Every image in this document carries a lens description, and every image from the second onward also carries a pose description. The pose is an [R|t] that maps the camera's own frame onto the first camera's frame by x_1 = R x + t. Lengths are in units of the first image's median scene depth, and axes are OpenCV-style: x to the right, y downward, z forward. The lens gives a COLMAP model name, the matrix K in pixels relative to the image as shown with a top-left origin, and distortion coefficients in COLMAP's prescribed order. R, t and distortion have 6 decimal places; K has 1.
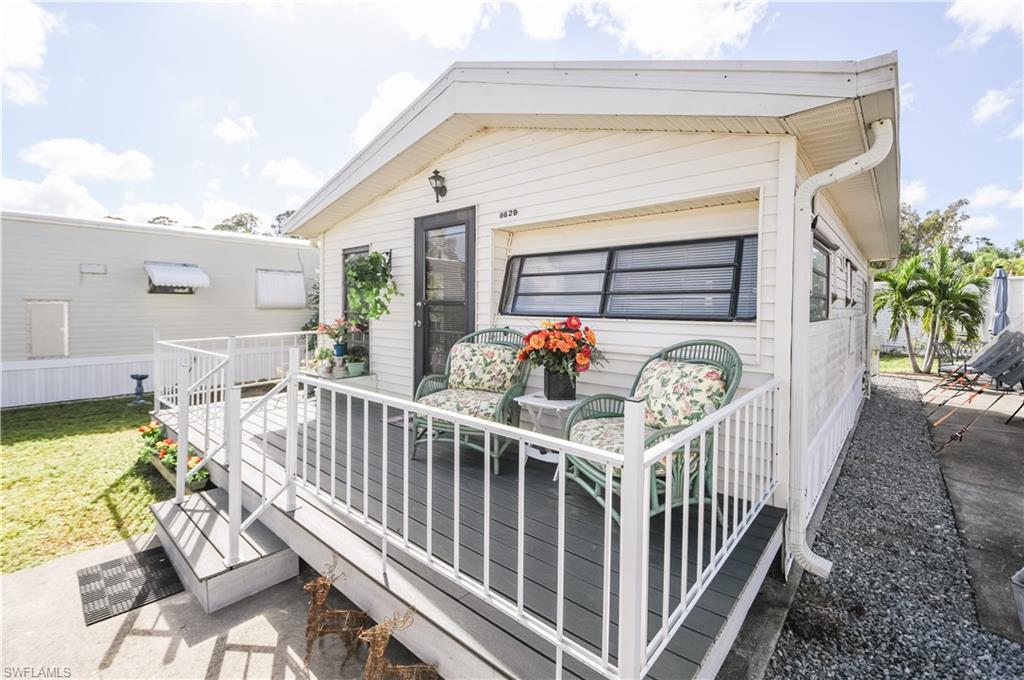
lens RADIAL K [[447.8, 0, 506.0], [0, 447.8, 316.9], [0, 0, 1]] dist [0.001932, -0.000240]
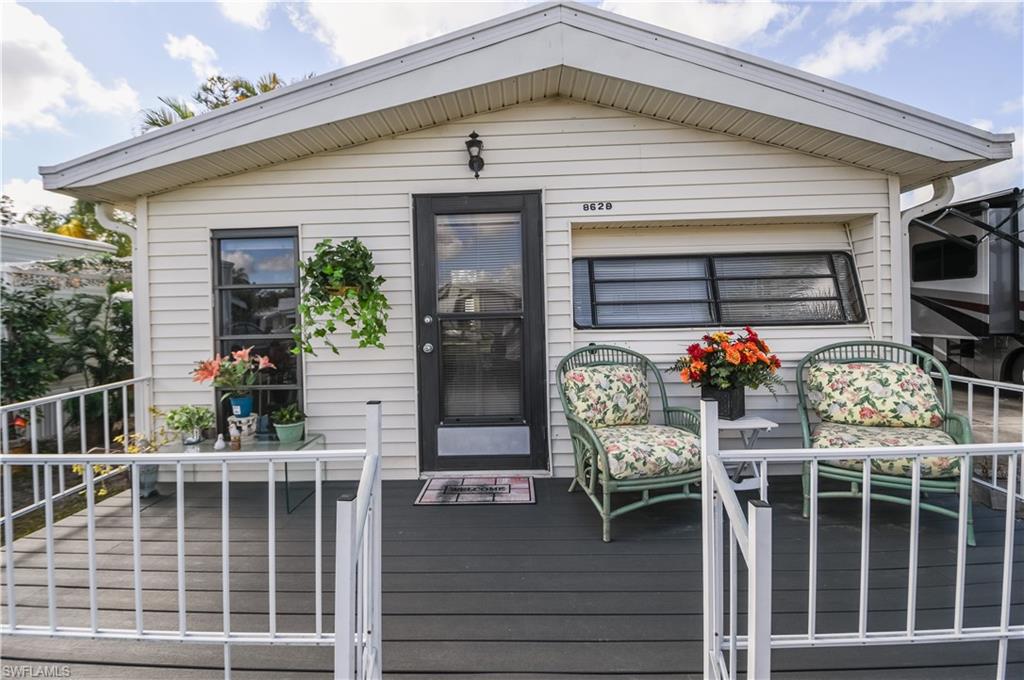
lens RADIAL K [[447.8, 0, 506.0], [0, 447.8, 316.9], [0, 0, 1]] dist [0.001932, -0.000240]
pose [[0.766709, -0.028575, 0.641358, -0.648317], [0.044484, 0.998972, -0.008670, -0.026362], [-0.640451, 0.035178, 0.767193, 0.470268]]
